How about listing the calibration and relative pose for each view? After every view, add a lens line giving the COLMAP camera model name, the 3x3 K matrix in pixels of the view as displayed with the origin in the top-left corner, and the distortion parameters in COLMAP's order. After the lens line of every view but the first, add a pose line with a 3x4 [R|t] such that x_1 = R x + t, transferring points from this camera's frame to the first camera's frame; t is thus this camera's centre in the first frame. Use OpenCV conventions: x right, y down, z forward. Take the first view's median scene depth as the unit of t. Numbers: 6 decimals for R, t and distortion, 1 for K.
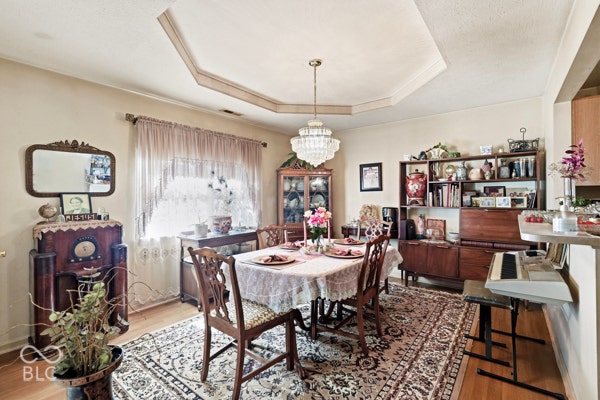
lens RADIAL K [[273.5, 0, 298.1], [0, 273.5, 197.9], [0, 0, 1]] dist [0.000723, 0.000089]
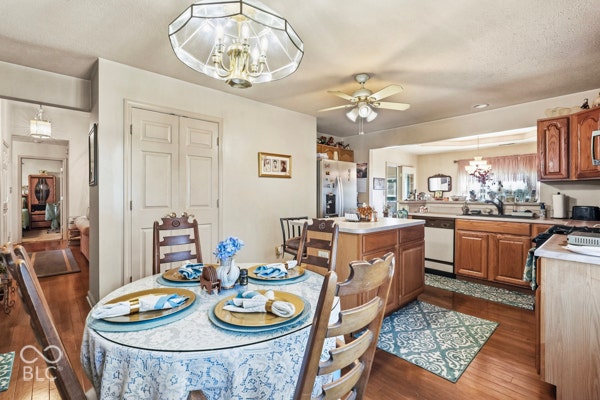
lens RADIAL K [[273.5, 0, 298.1], [0, 273.5, 197.9], [0, 0, 1]] dist [0.000723, 0.000089]
pose [[-0.170057, 0.018805, -0.985255, 1.834376], [-0.001684, 0.999811, 0.019374, 0.004970], [0.985433, 0.004954, -0.169993, -0.028404]]
